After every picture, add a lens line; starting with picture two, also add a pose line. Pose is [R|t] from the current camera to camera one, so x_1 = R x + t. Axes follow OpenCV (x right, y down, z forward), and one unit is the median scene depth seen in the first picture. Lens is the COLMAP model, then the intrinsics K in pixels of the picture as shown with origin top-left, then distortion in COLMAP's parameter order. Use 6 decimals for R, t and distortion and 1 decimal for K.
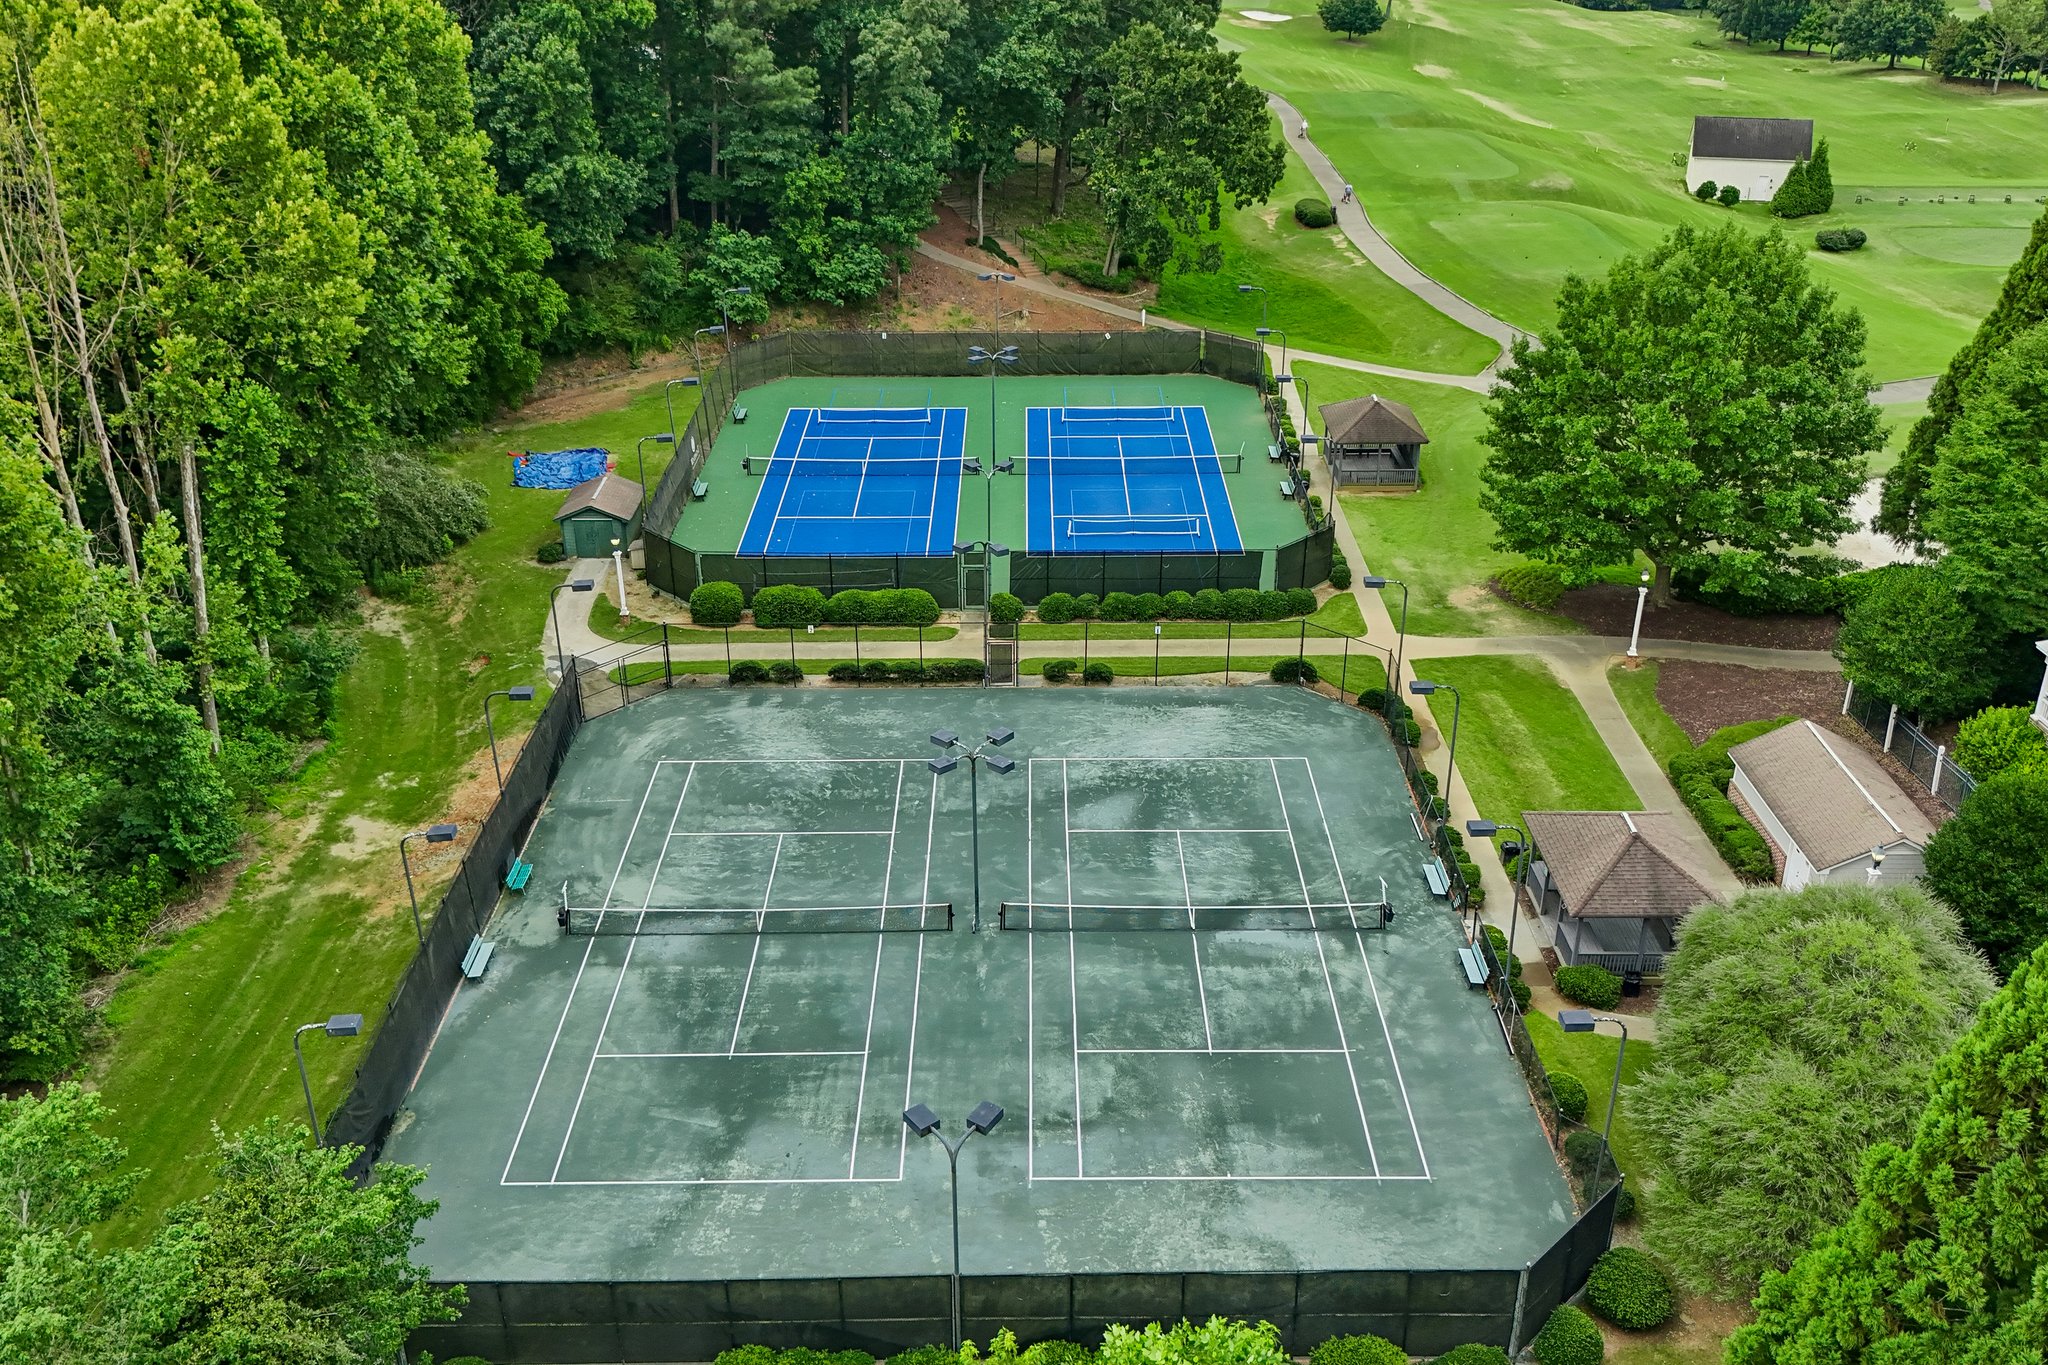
lens RADIAL K [[1785.5, 0, 1030.1], [0, 1785.5, 689.6], [0, 0, 1]] dist [0.067577, -0.058146]
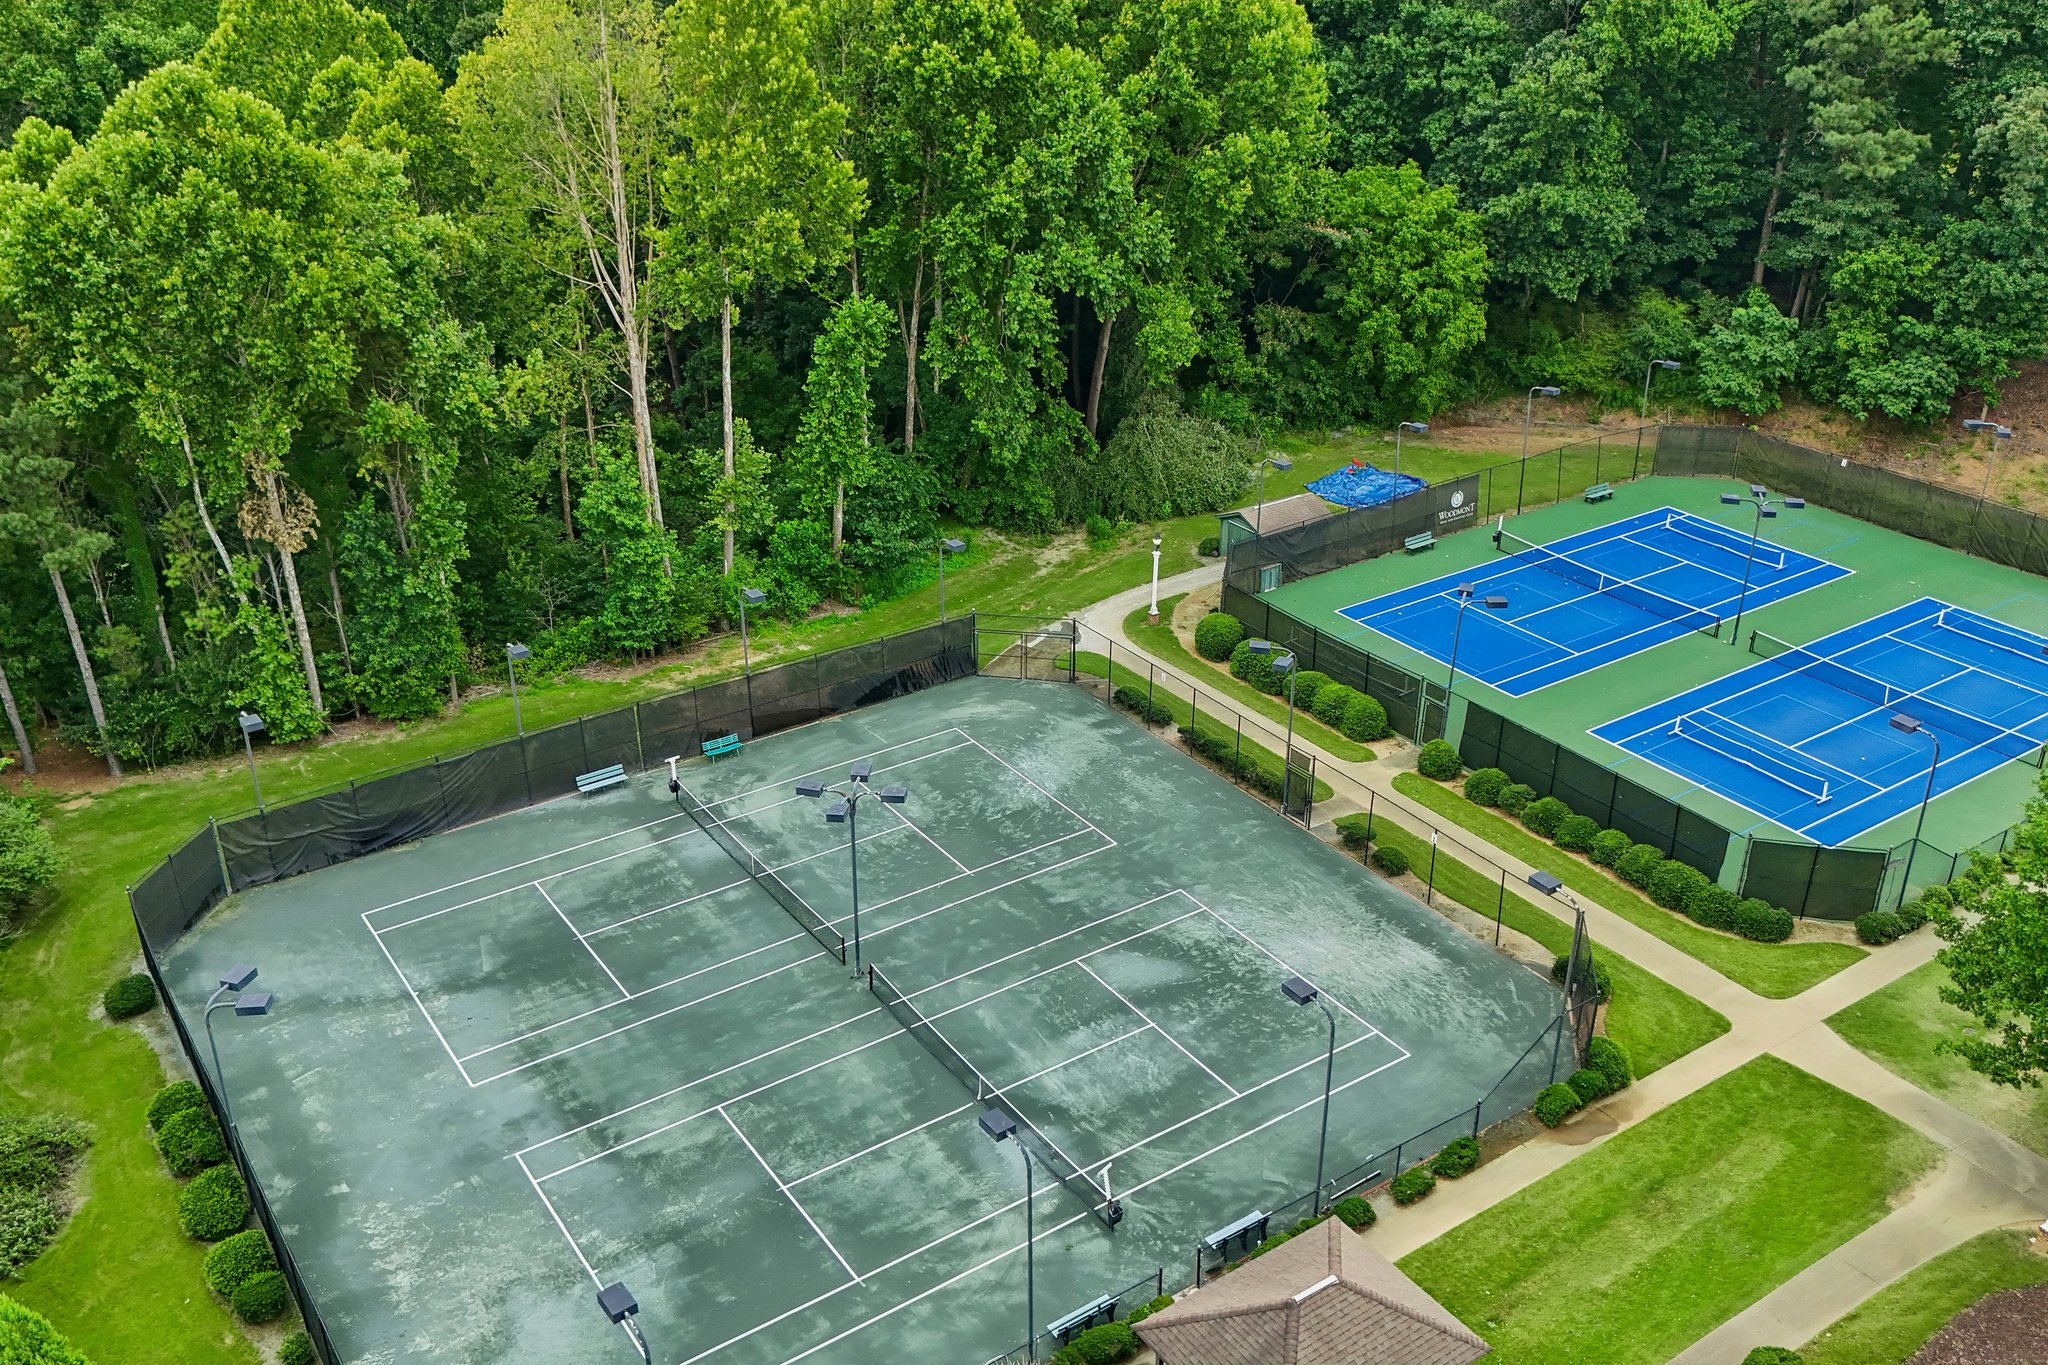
lens RADIAL K [[1785.5, 0, 1024.9], [0, 1785.5, 687.9], [0, 0, 1]] dist [0.067577, -0.058146]
pose [[0.564220, 0.372186, -0.736976, 0.487611], [-0.376528, 0.910393, 0.171499, -0.148931], [0.734767, 0.180729, 0.653800, 0.301676]]
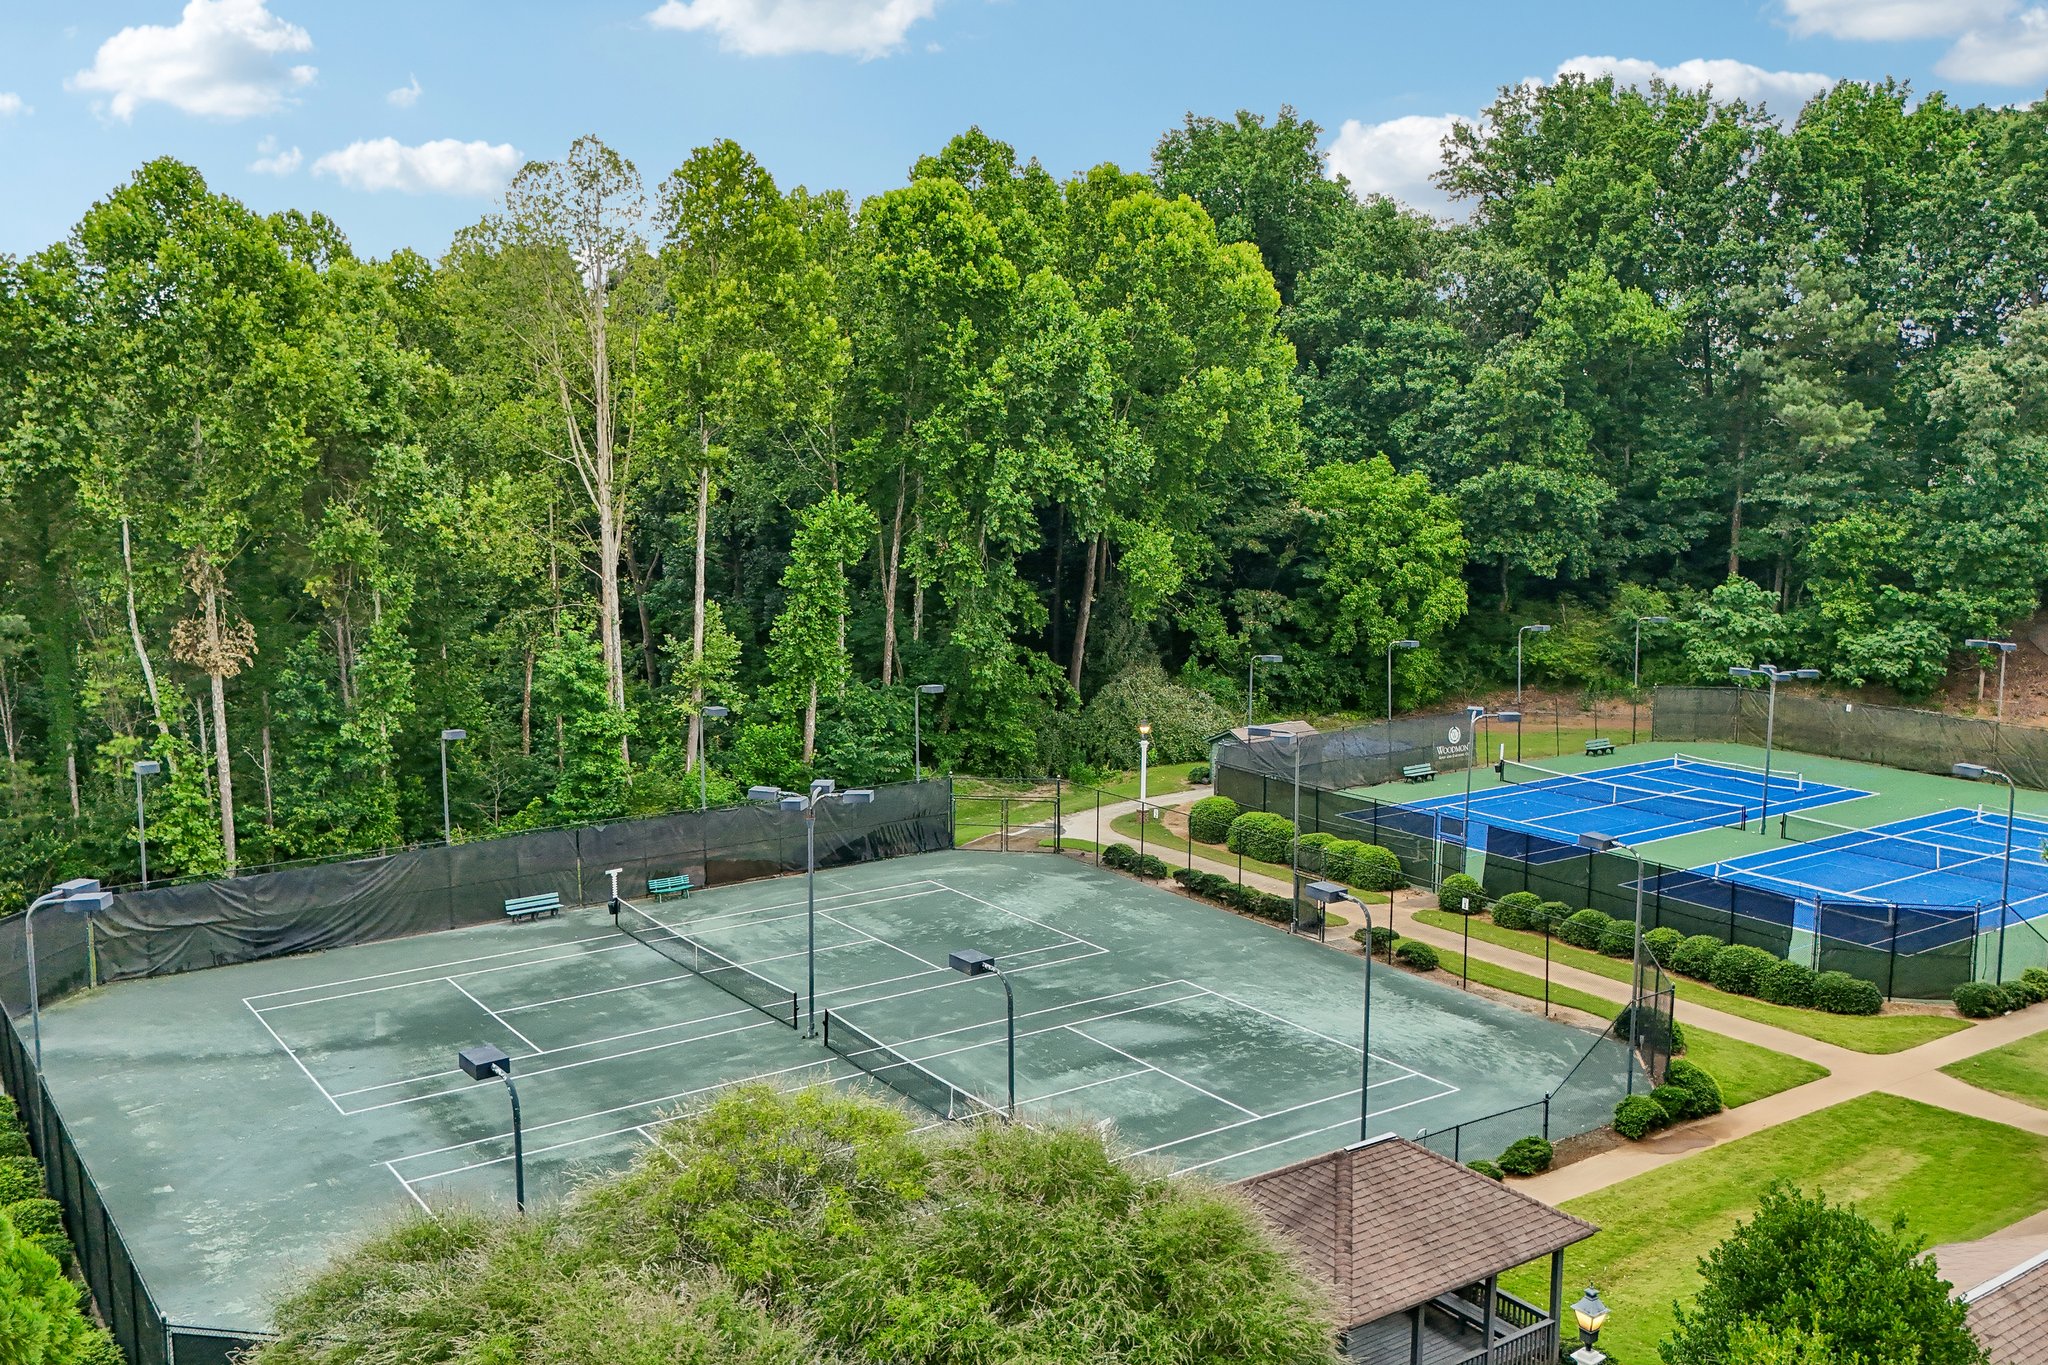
lens RADIAL K [[1785.5, 0, 1024.7], [0, 1785.5, 686.3], [0, 0, 1]] dist [0.067577, -0.058146]
pose [[0.572795, 0.124742, -0.810152, 0.492112], [-0.375832, 0.918310, -0.124325, 0.037923], [0.728462, 0.375694, 0.572885, 0.394076]]
